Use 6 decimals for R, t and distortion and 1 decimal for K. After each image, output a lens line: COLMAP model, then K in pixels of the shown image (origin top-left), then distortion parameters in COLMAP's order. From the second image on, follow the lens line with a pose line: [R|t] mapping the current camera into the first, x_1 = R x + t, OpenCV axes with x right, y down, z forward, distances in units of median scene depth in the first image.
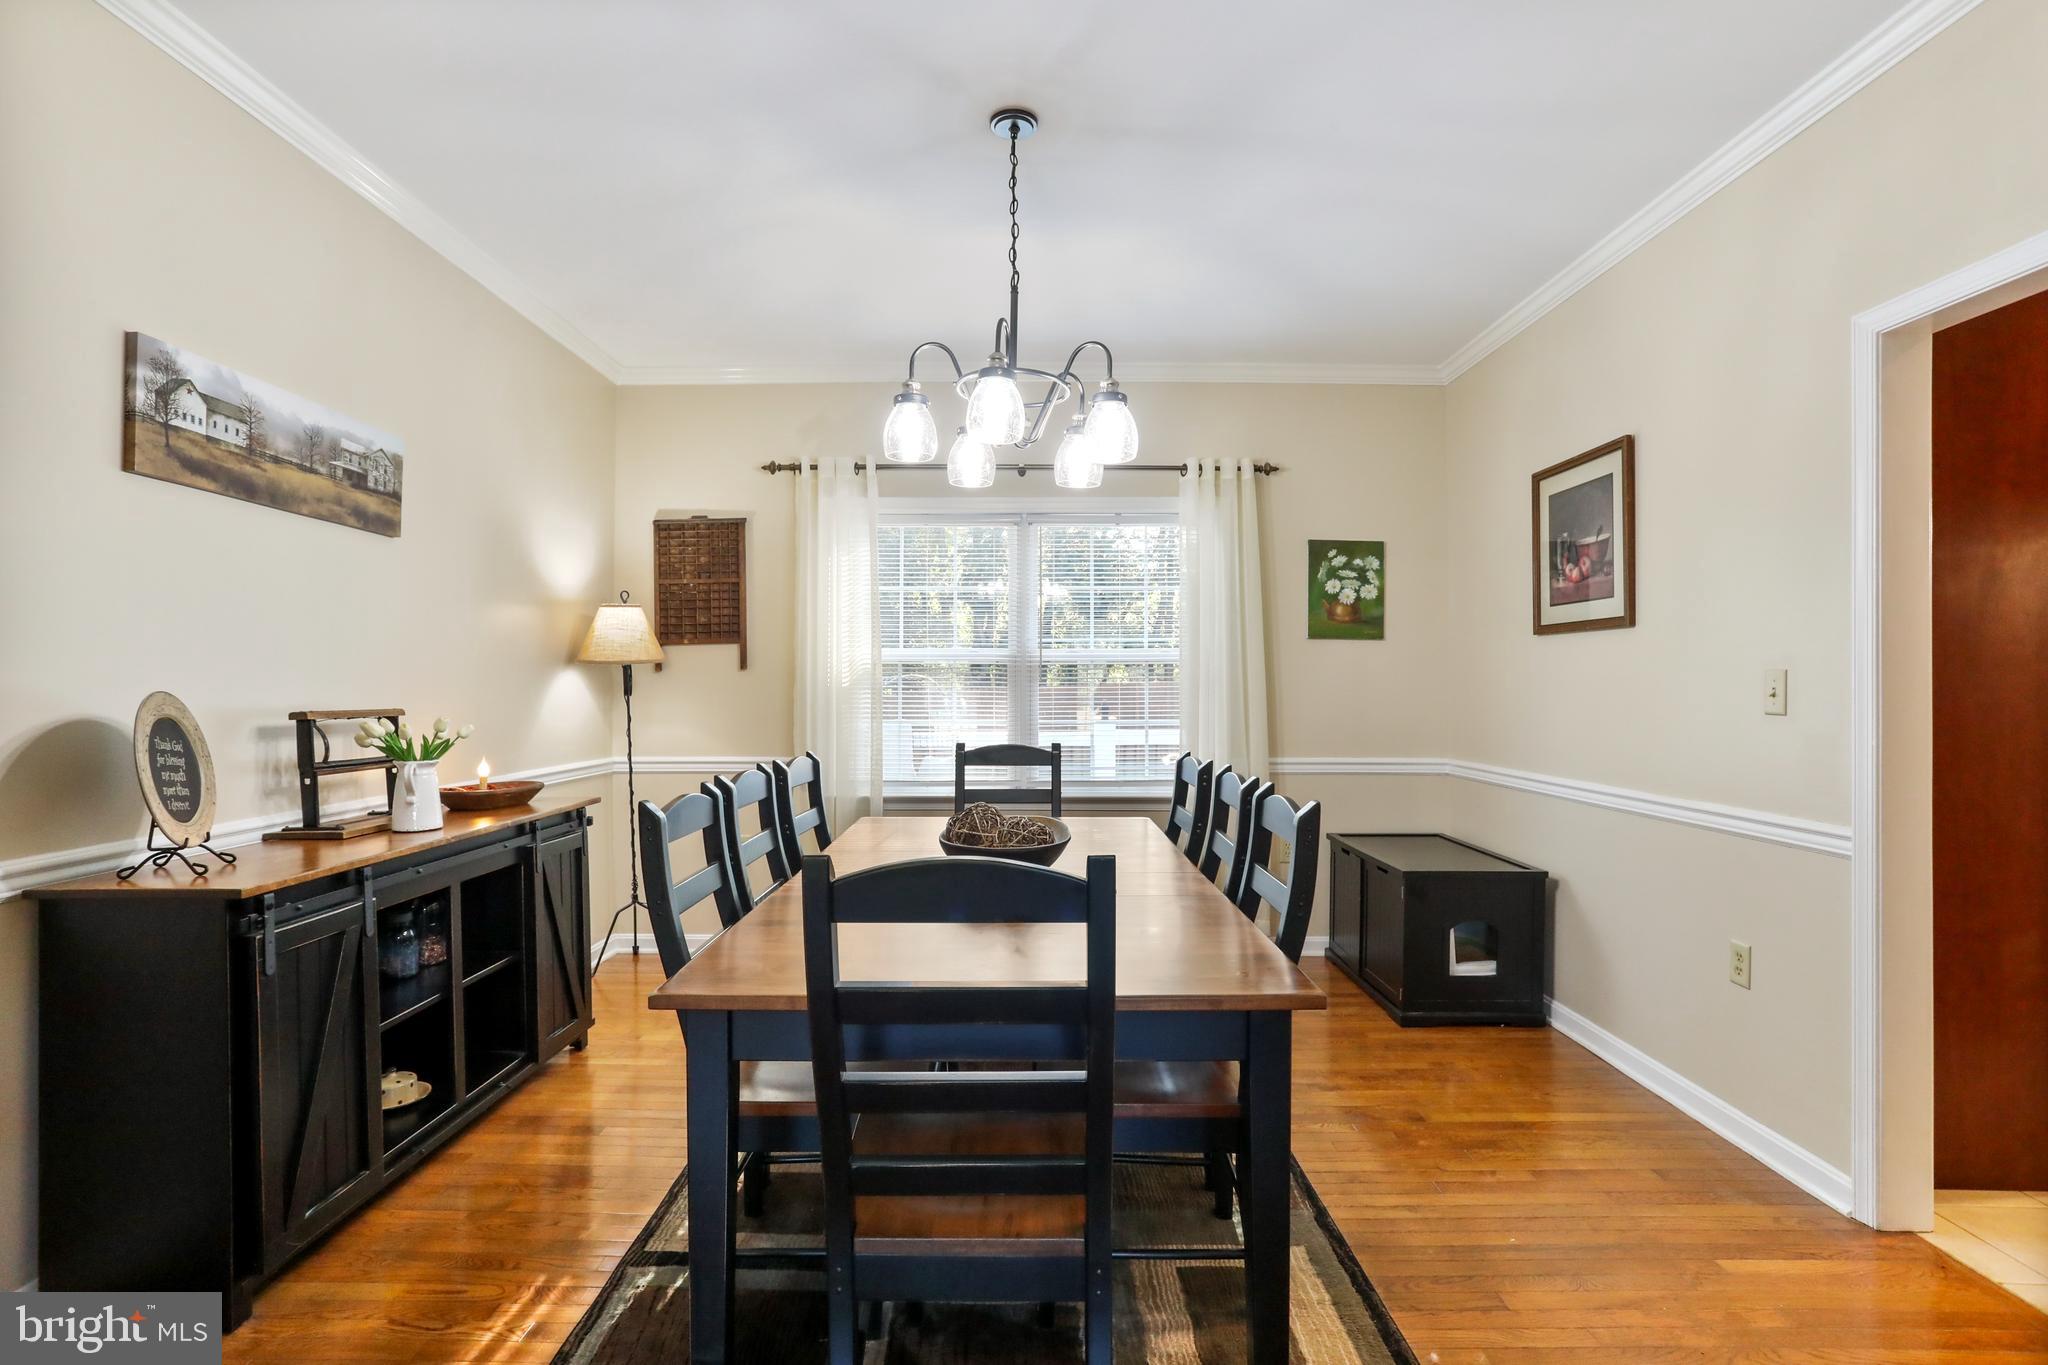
lens RADIAL K [[1014.6, 0, 1014.2], [0, 1014.6, 688.3], [0, 0, 1]] dist [-0.060122, 0.045599]
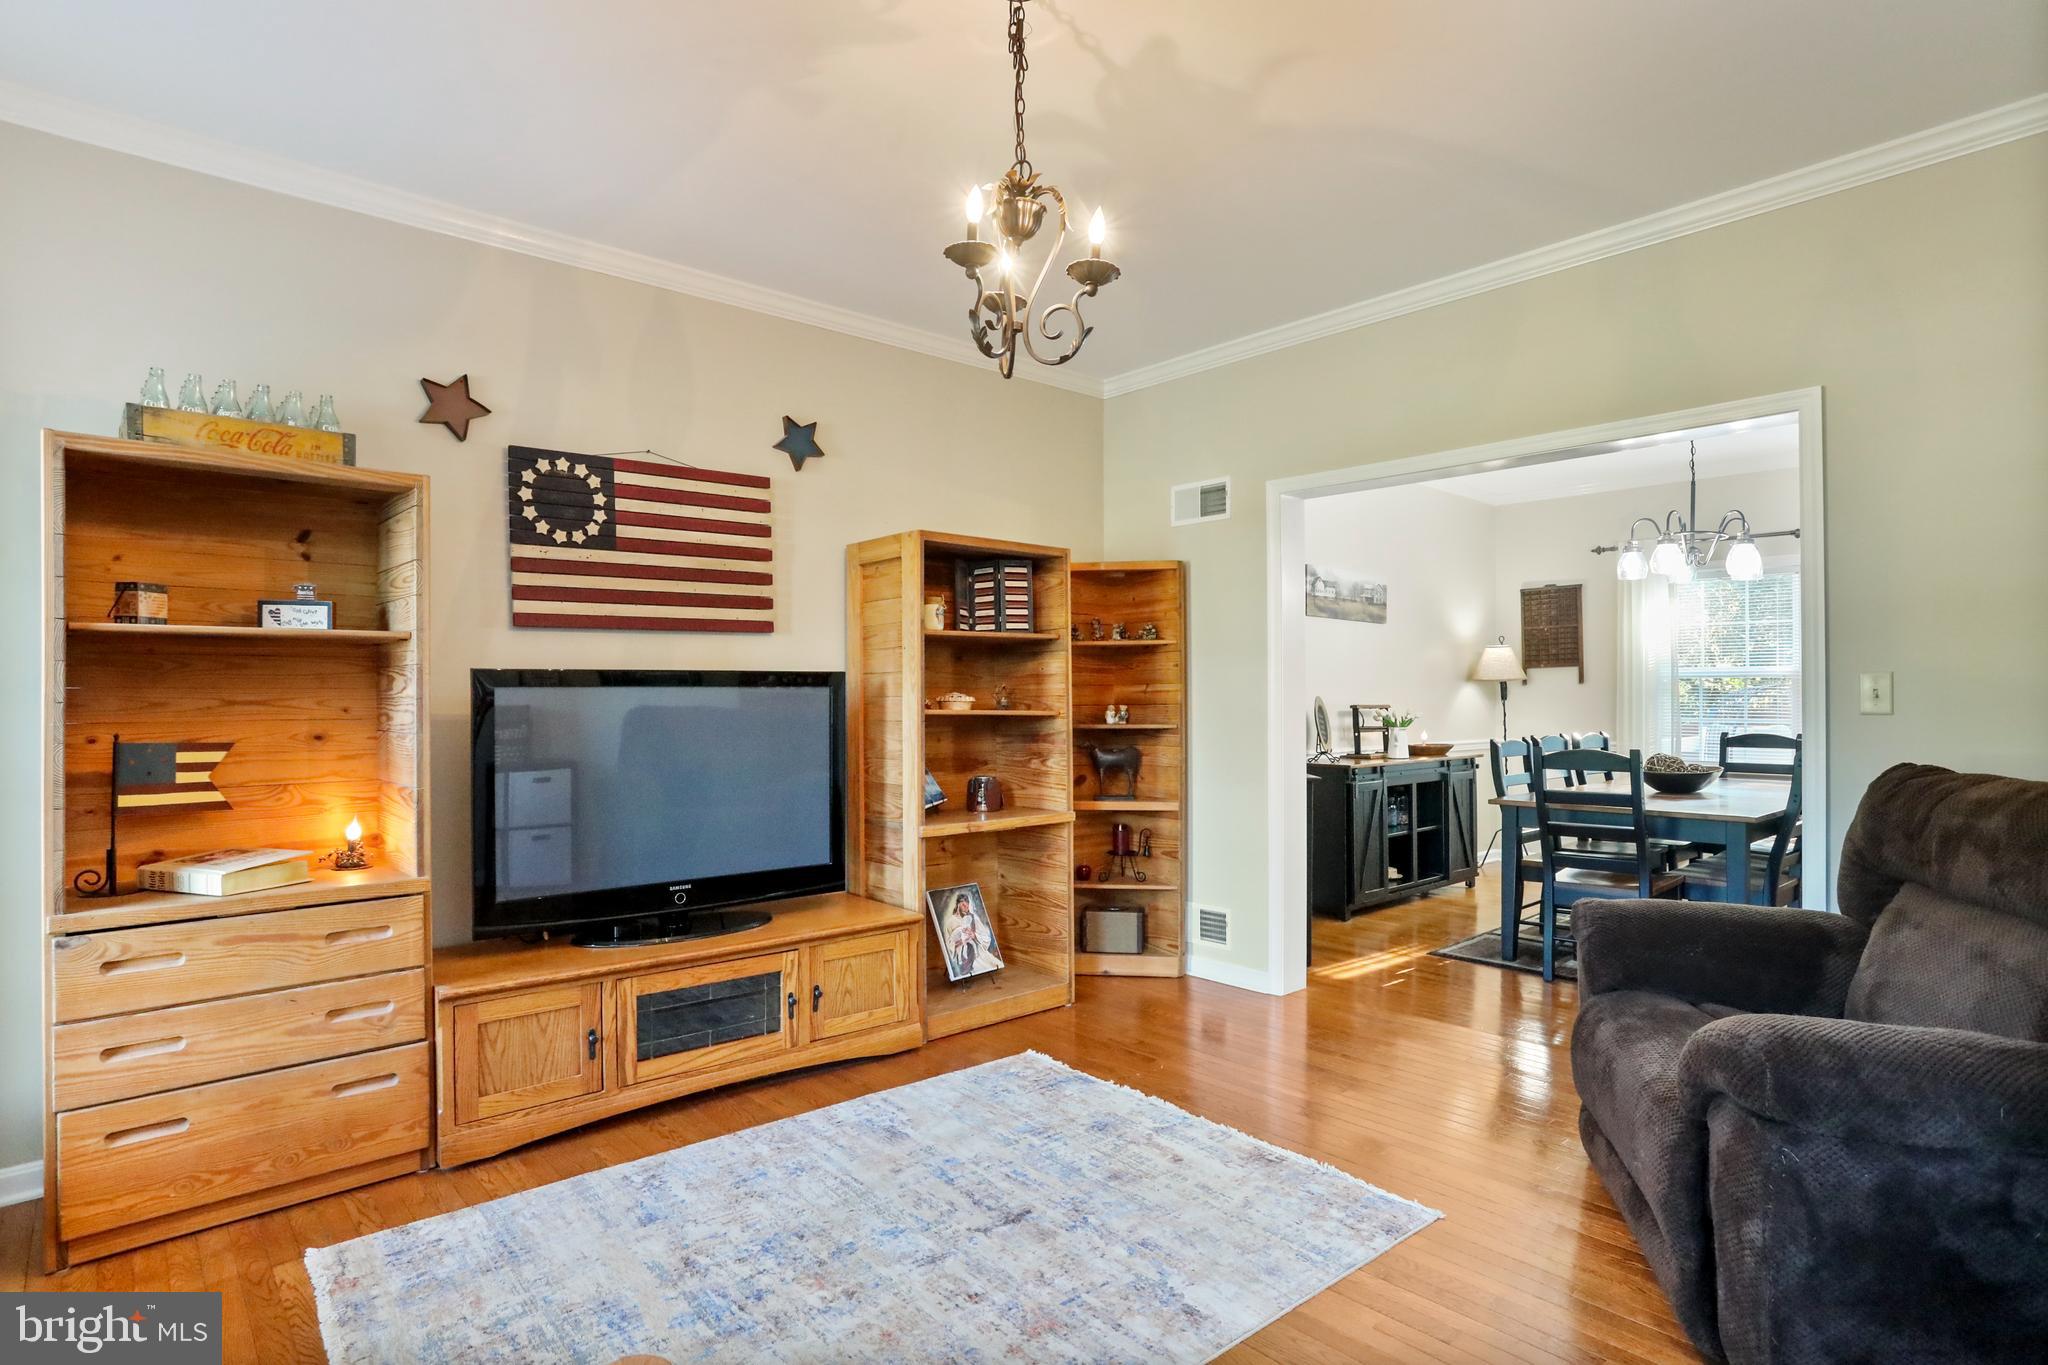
lens RADIAL K [[1063.4, 0, 1024.0], [0, 1063.4, 682.5], [0, 0, 1]] dist [-0.045645, -0.000008]
pose [[0.679196, -0.008698, -0.733905, 0.563259], [-0.001236, 0.999915, -0.012995, 0.002905], [0.733956, 0.009734, 0.679128, -1.206857]]
